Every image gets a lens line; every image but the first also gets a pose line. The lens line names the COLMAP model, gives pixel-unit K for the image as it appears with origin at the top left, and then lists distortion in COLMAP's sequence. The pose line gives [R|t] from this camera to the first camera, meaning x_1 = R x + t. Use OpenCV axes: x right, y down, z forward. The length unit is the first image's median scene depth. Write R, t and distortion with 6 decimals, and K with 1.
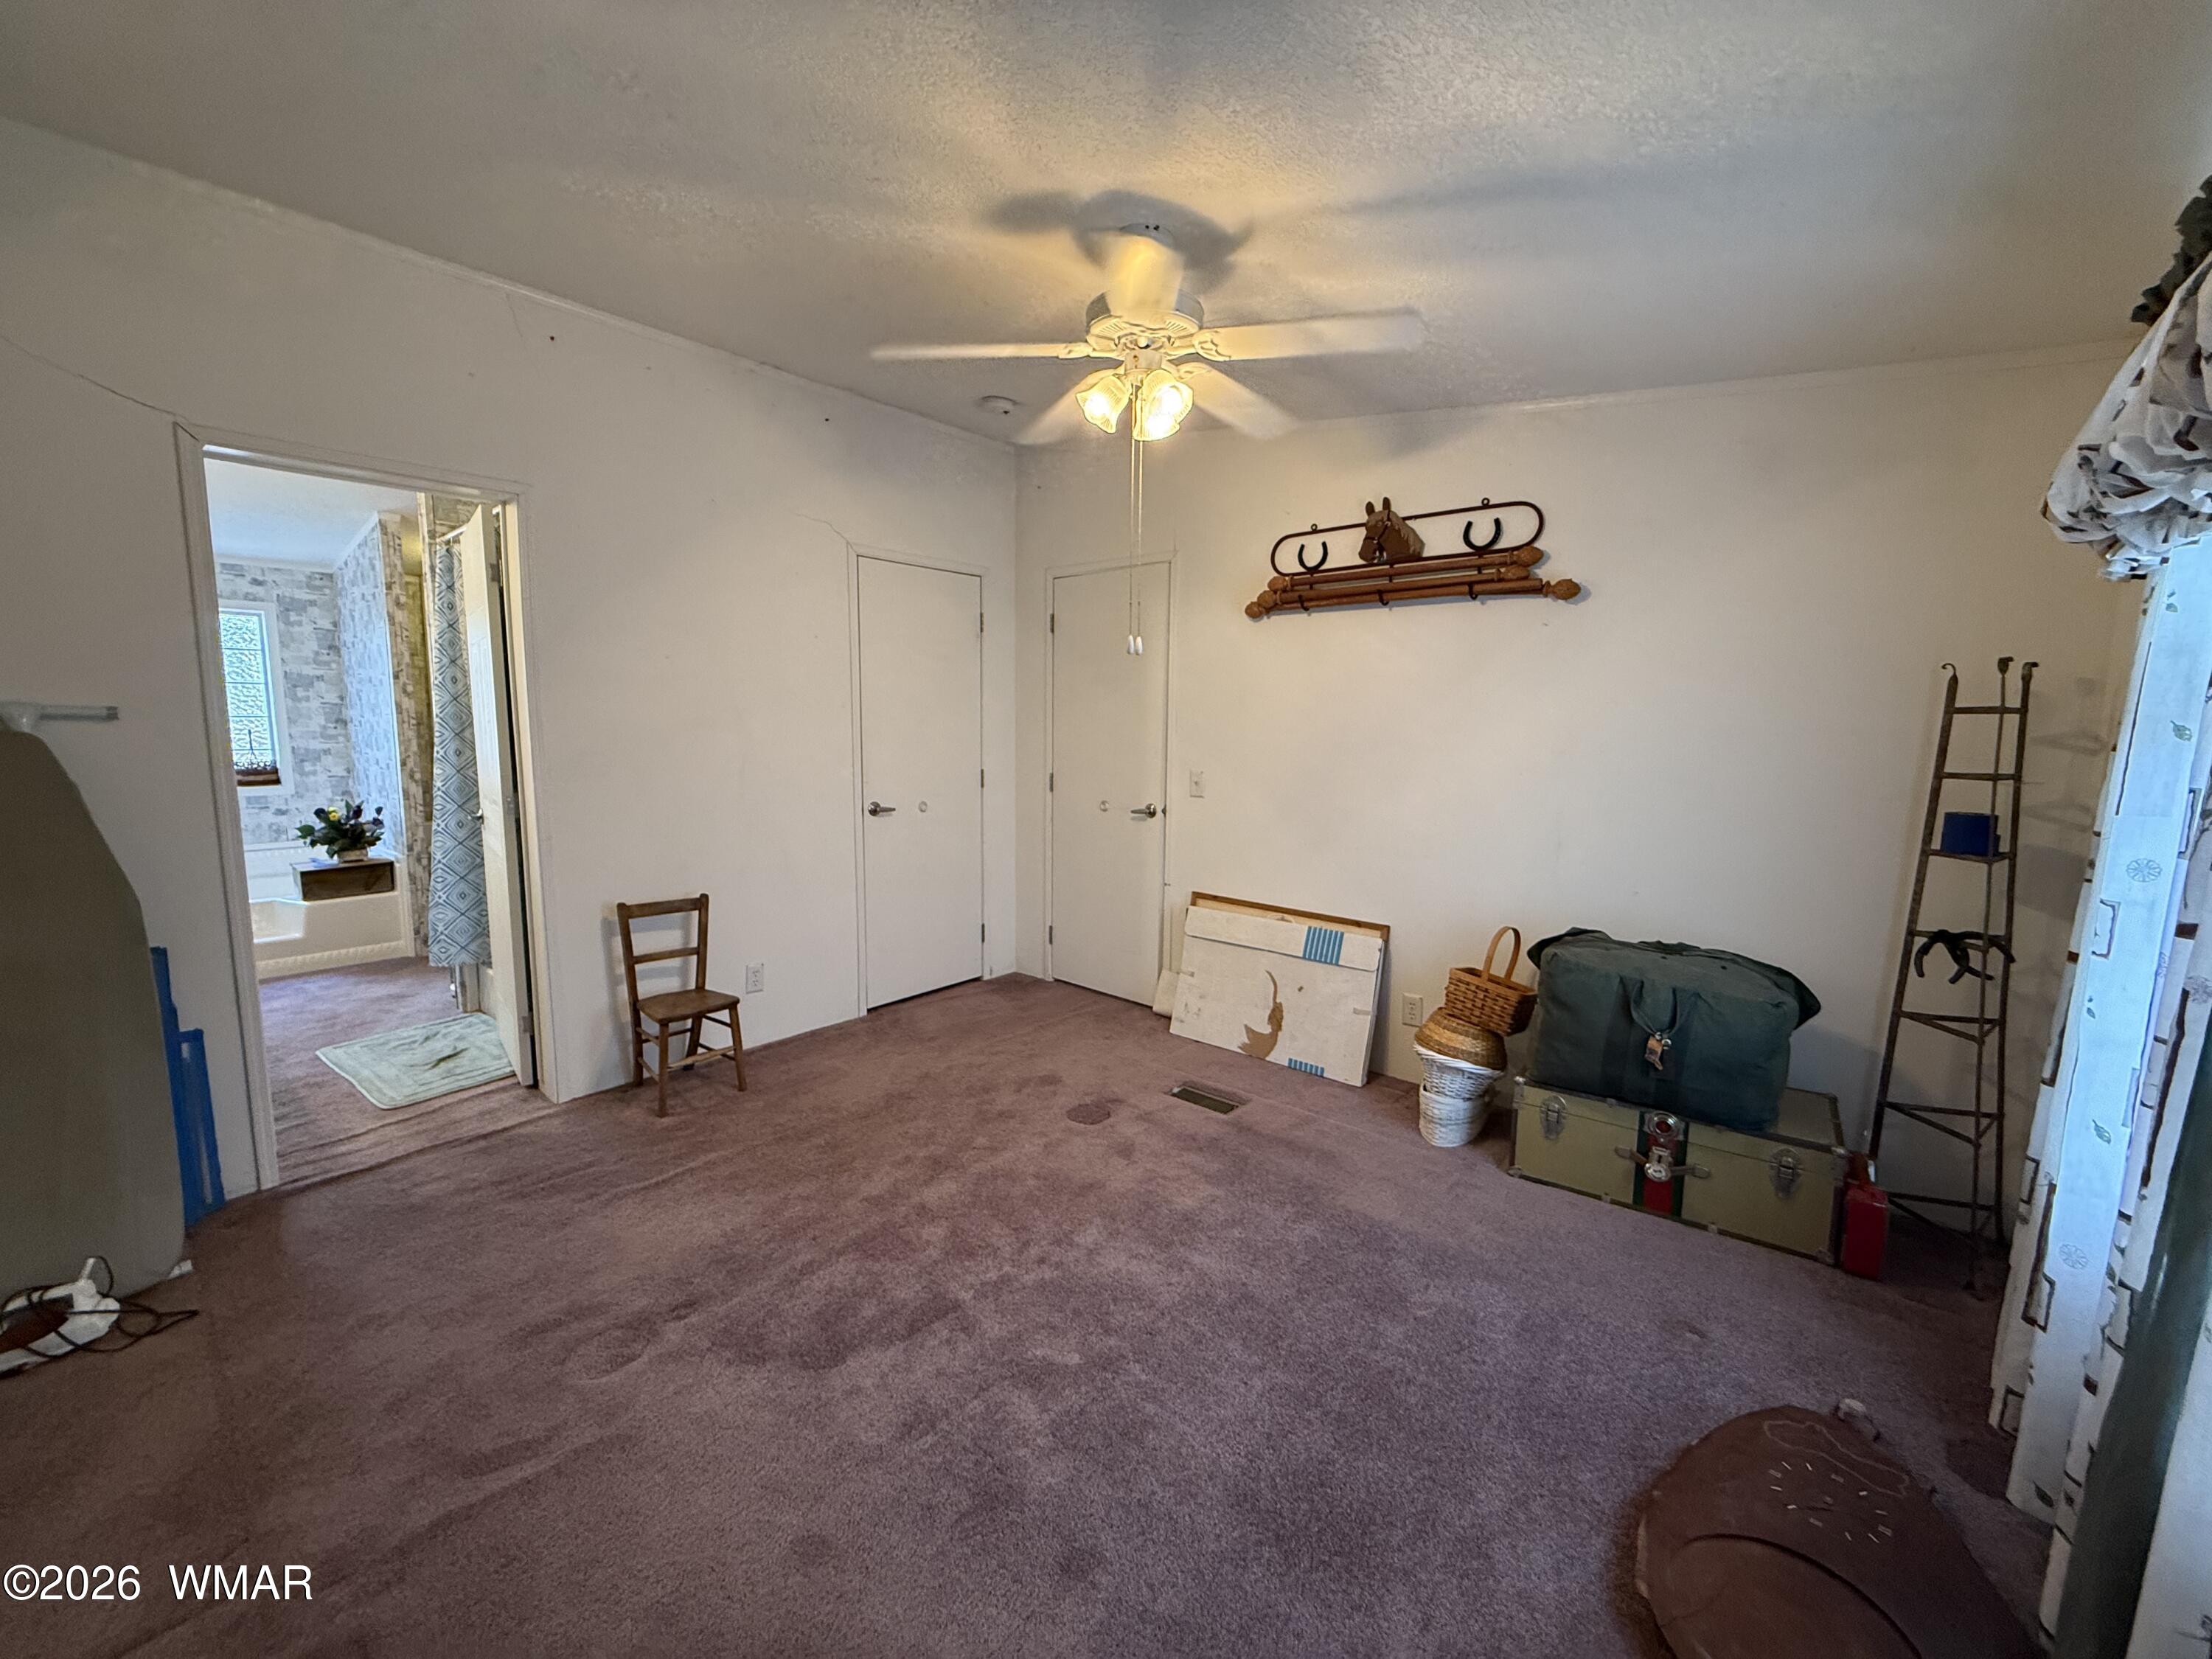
lens RADIAL K [[882.7, 0, 1106.0], [0, 882.7, 829.5], [0, 0, 1]] dist [-0.001522, 0.000033]
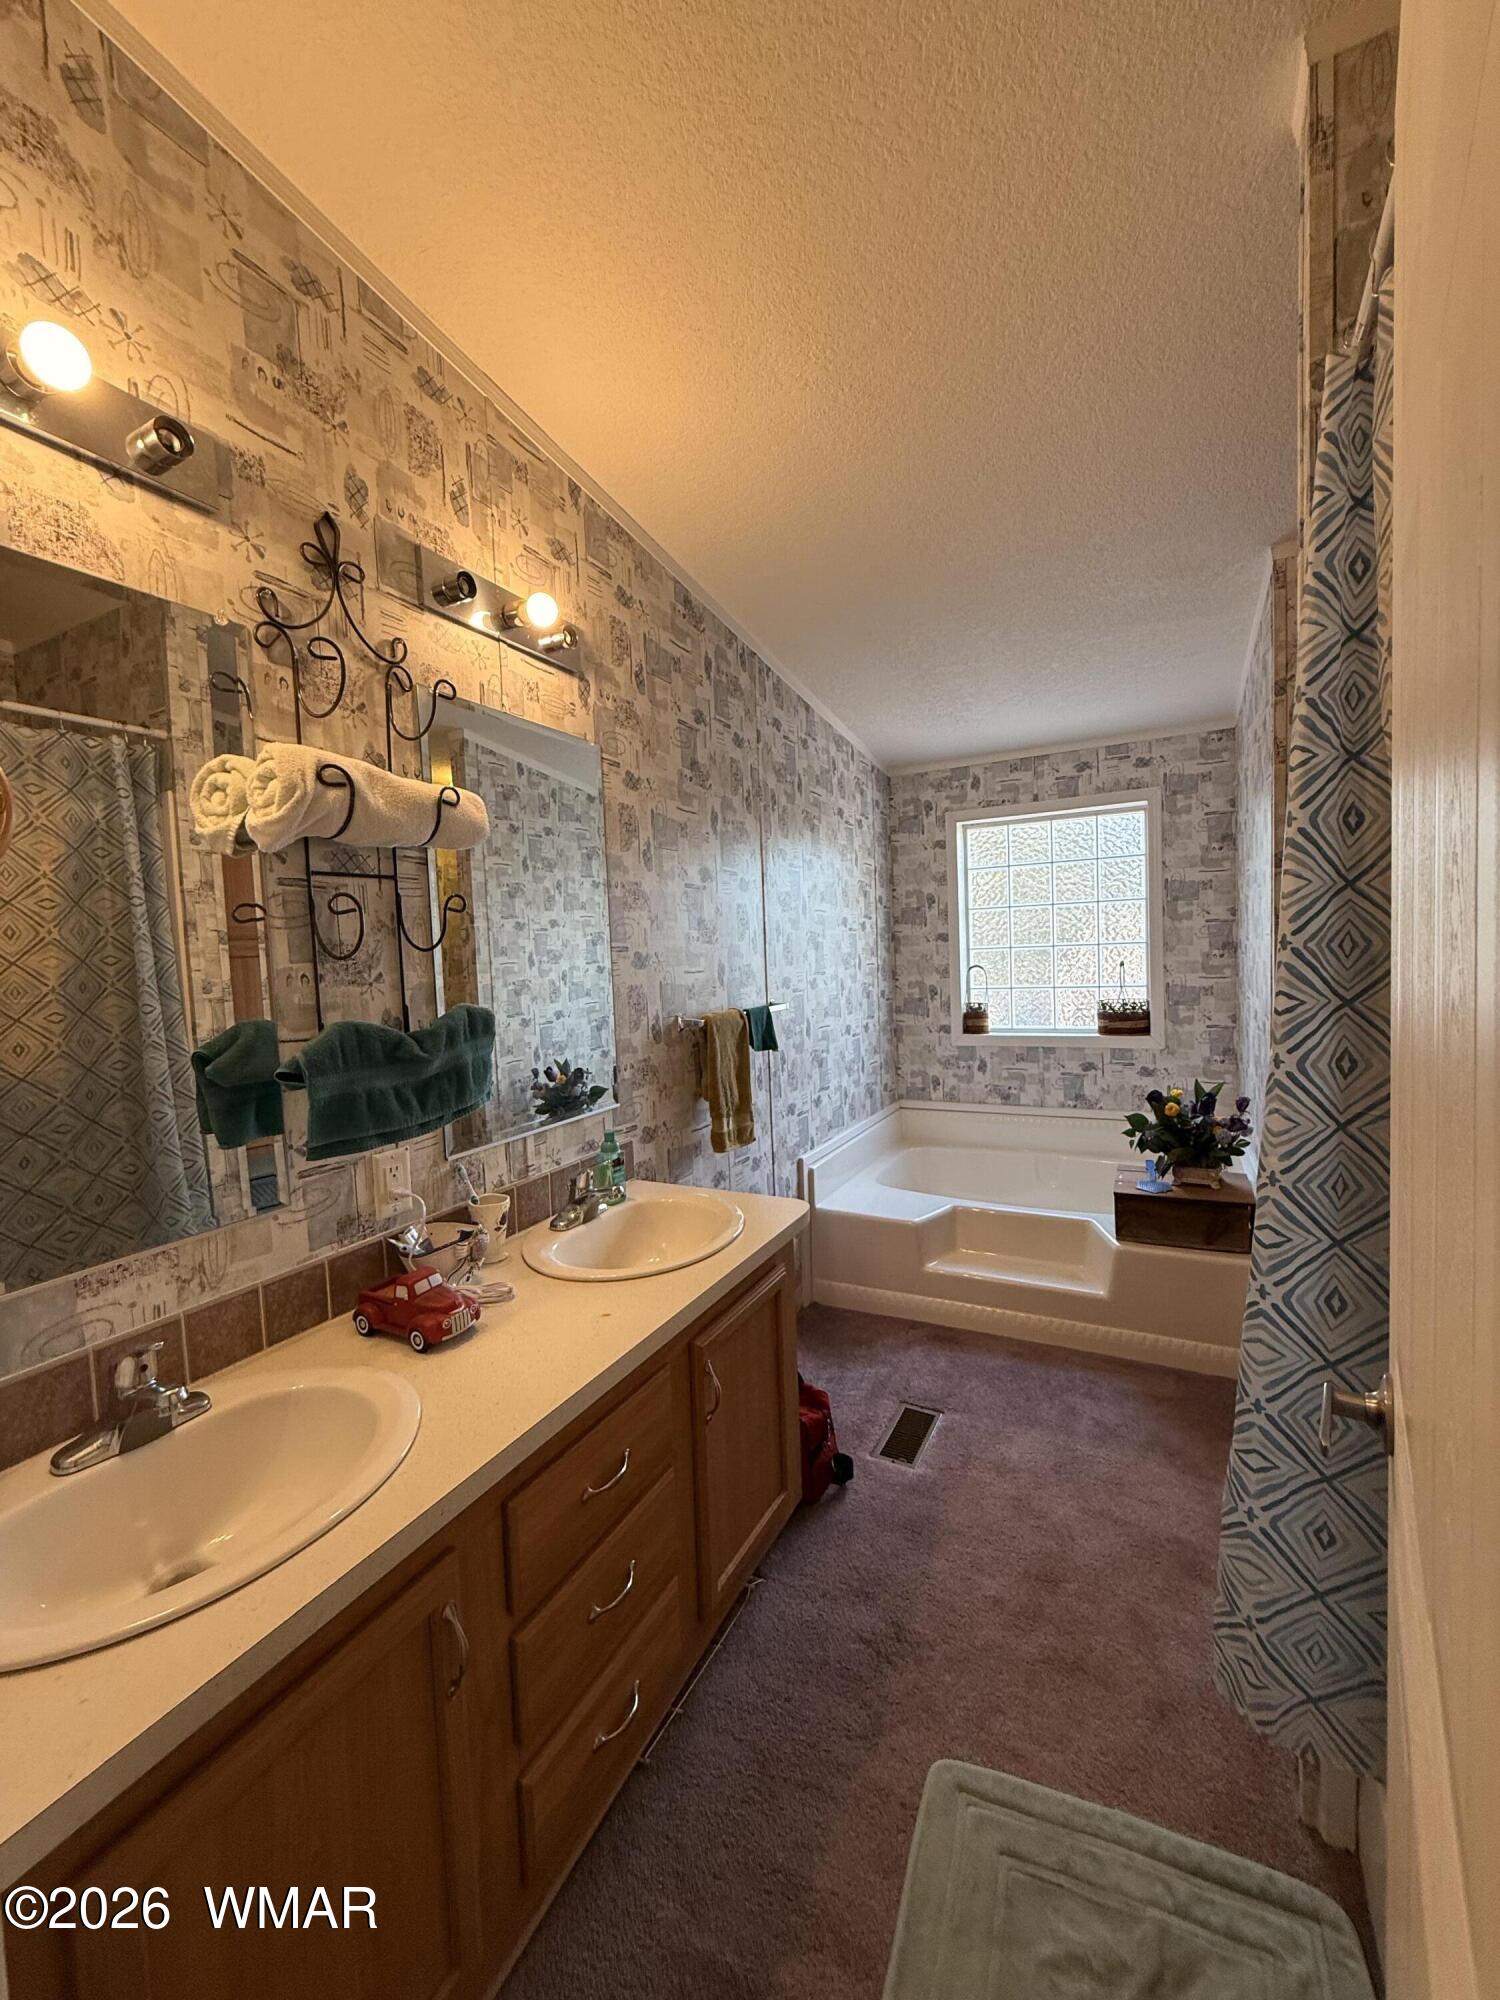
lens RADIAL K [[798.1, 0, 752.8], [0, 798.1, 996.4], [0, 0, 1]] dist [-0.001522, 0.000033]
pose [[0.228529, 0.036163, -0.972865, -0.399838], [-0.075459, 0.996961, 0.019333, -0.076835], [0.970608, 0.068994, 0.230563, 0.571173]]
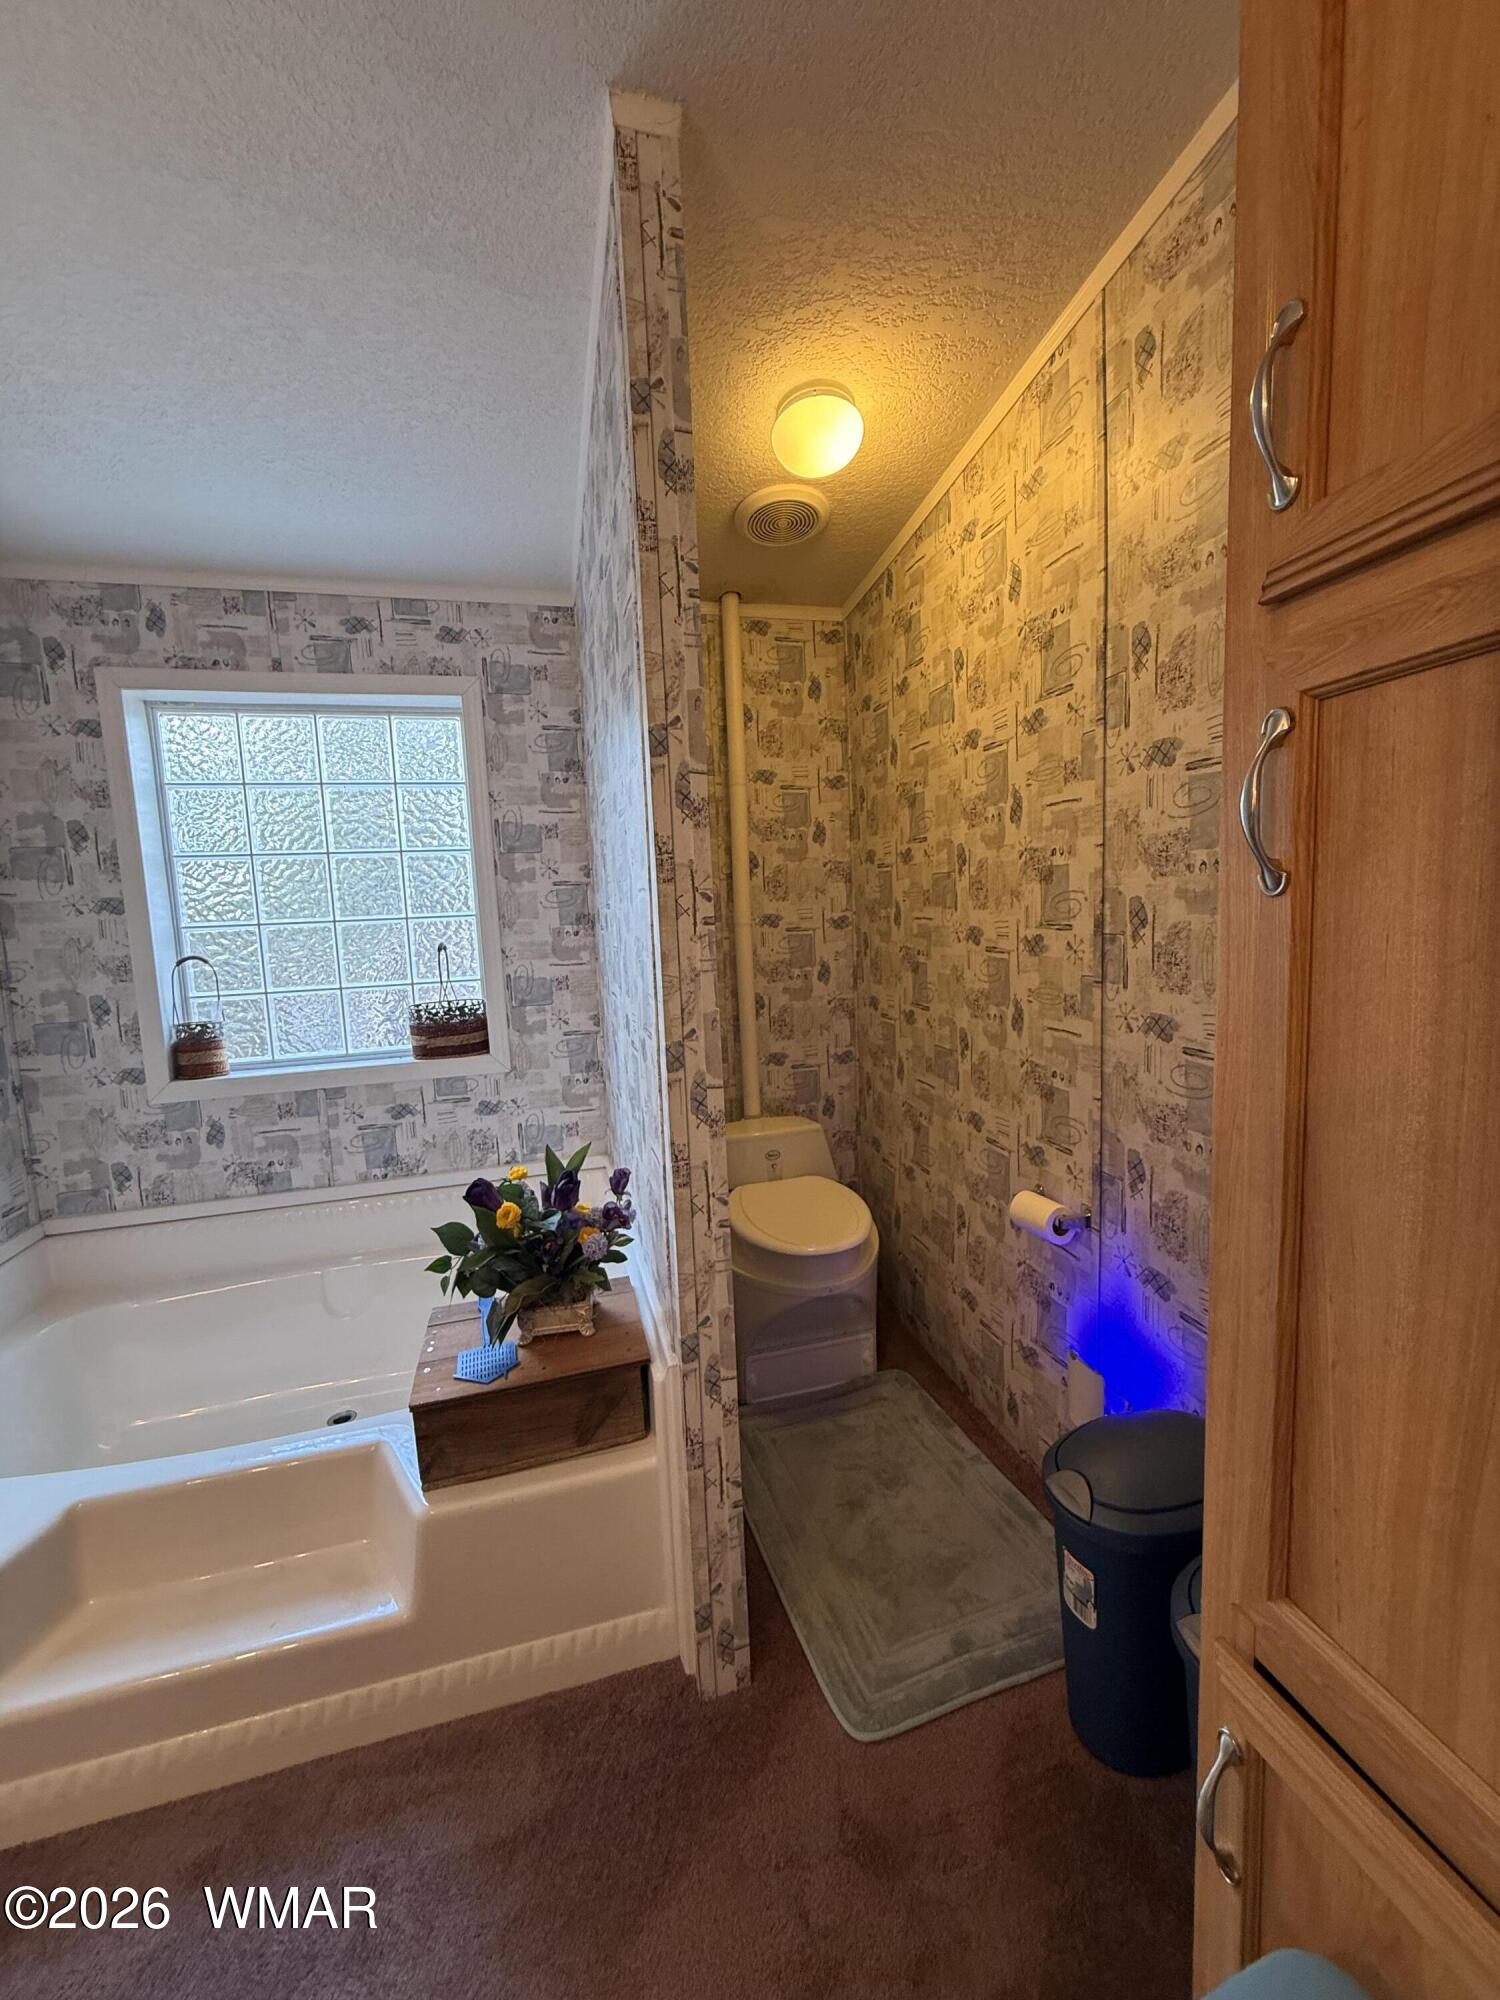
lens RADIAL K [[798.1, 0, 752.8], [0, 798.1, 996.4], [0, 0, 1]] dist [-0.001522, 0.000033]
pose [[0.826233, 0.014547, -0.563140, -0.613123], [-0.017157, 0.999853, 0.000654, -0.092584], [0.563067, 0.009121, 0.826361, 0.777524]]
